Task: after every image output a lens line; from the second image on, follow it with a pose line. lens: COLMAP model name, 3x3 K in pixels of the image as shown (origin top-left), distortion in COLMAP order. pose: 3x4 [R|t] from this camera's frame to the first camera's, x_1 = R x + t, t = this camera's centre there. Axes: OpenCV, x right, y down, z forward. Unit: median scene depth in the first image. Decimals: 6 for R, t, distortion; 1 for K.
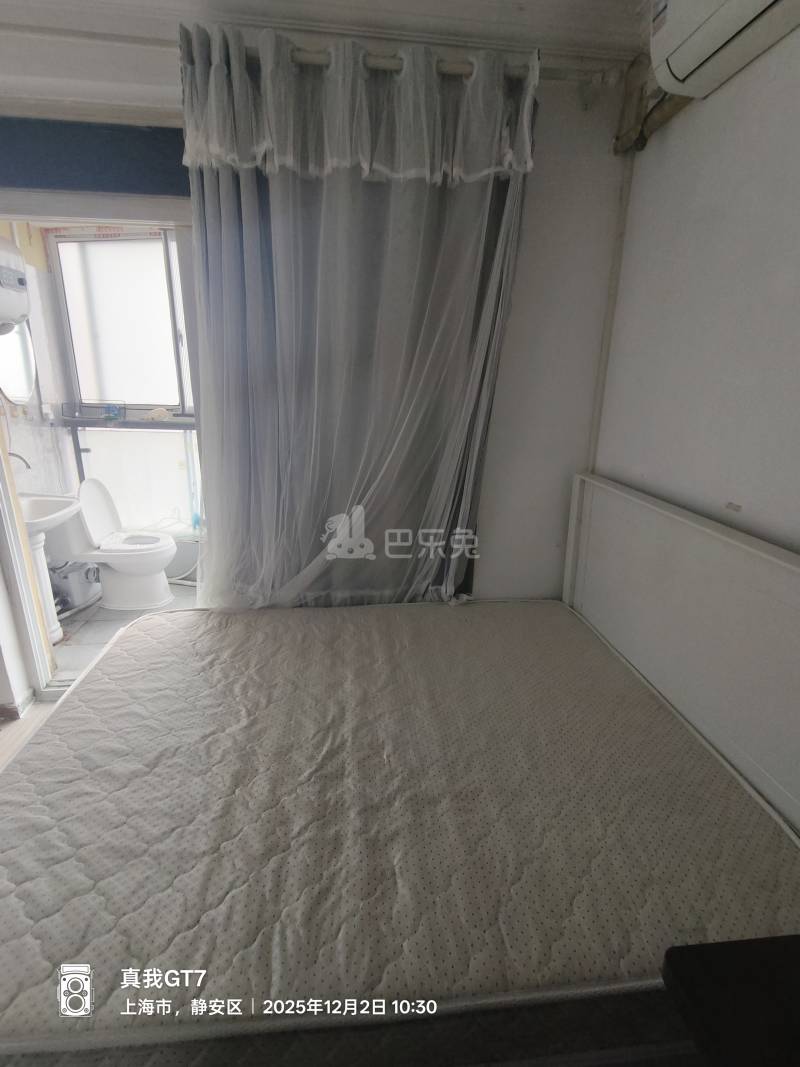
lens RADIAL K [[499.0, 0, 398.2], [0, 499.0, 529.0], [0, 0, 1]] dist [-0.001028, 0.000967]
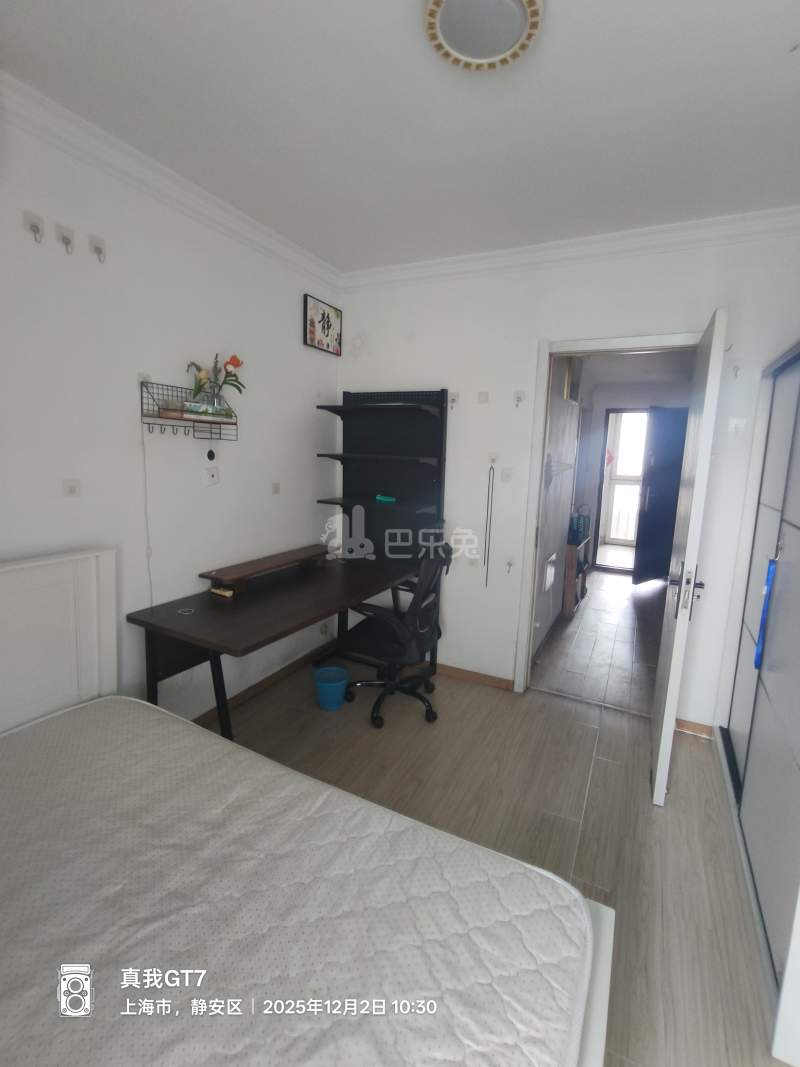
lens RADIAL K [[499.0, 0, 398.2], [0, 499.0, 529.0], [0, 0, 1]] dist [-0.001028, 0.000967]
pose [[-0.830639, -0.127378, 0.542045, -0.560481], [0.118797, 0.910527, 0.396016, -0.270095], [-0.543990, 0.393339, -0.741187, 0.774809]]
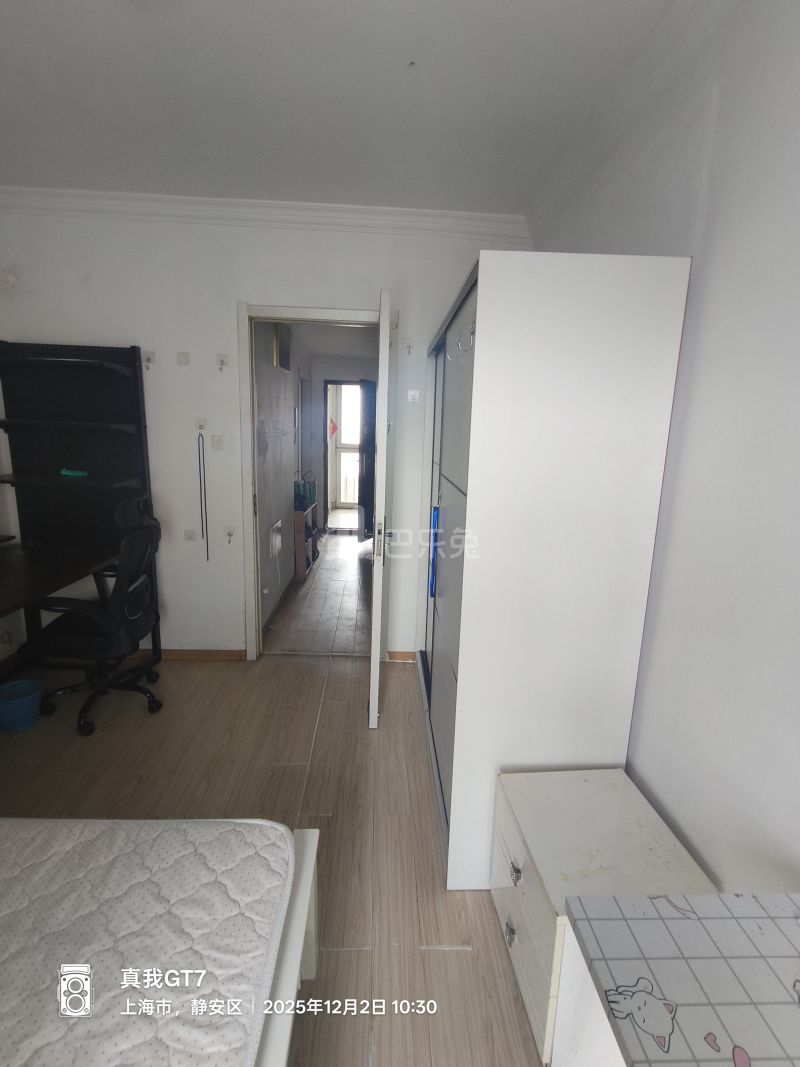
lens RADIAL K [[499.0, 0, 398.2], [0, 499.0, 529.0], [0, 0, 1]] dist [-0.001028, 0.000967]
pose [[-0.995640, -0.064106, 0.067753, -0.636981], [-0.024689, 0.881605, 0.471342, -0.255913], [-0.089948, 0.467615, -0.879344, 0.757982]]
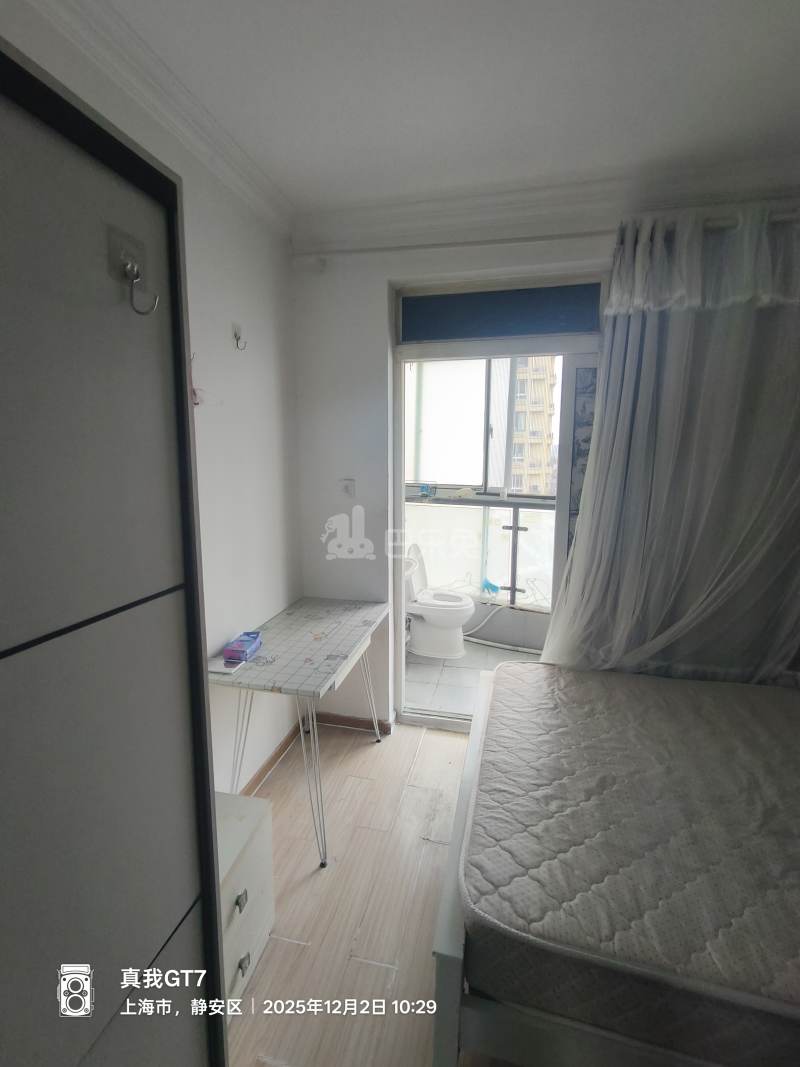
lens RADIAL K [[499.0, 0, 398.2], [0, 499.0, 529.0], [0, 0, 1]] dist [-0.001028, 0.000967]
pose [[0.937949, 0.040285, -0.344426, -0.369768], [-0.088789, 0.988019, -0.126231, 0.033364], [0.335215, 0.148979, 0.930288, -0.253288]]
